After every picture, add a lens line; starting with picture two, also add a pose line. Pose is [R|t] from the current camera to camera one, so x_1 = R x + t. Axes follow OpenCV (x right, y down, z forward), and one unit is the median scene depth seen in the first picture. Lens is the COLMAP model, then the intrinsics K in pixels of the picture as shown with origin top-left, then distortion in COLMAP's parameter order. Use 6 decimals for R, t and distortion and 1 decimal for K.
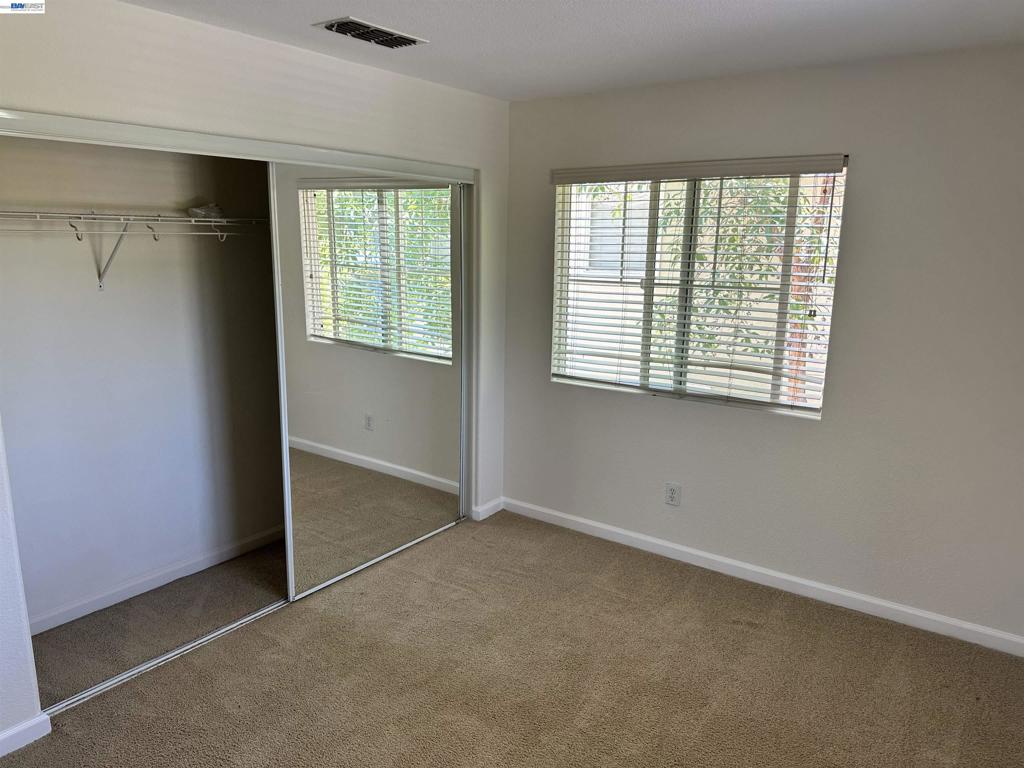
lens RADIAL K [[727.5, 0, 511.7], [0, 727.5, 390.2], [0, 0, 1]] dist [0.061125, -0.054908]
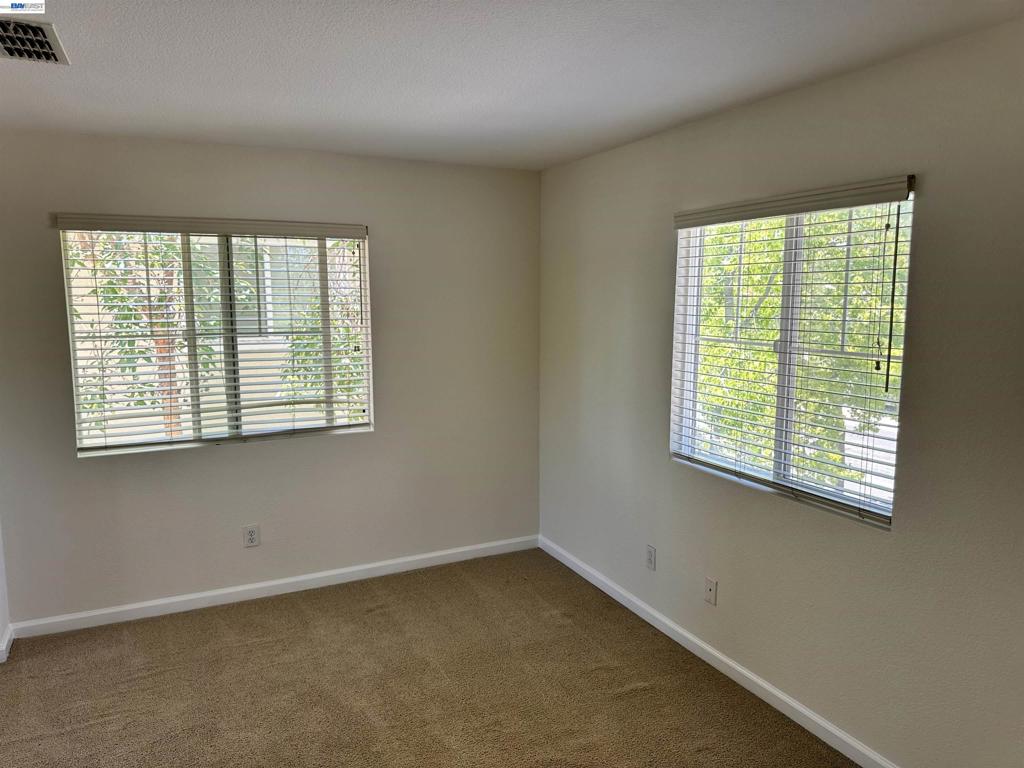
lens RADIAL K [[727.5, 0, 511.8], [0, 727.5, 381.2], [0, 0, 1]] dist [0.061125, -0.054908]
pose [[0.483291, -0.118875, 0.867352, -0.494498], [0.193635, 0.980715, 0.026518, -0.027773], [-0.853777, 0.155134, 0.496989, 0.148786]]
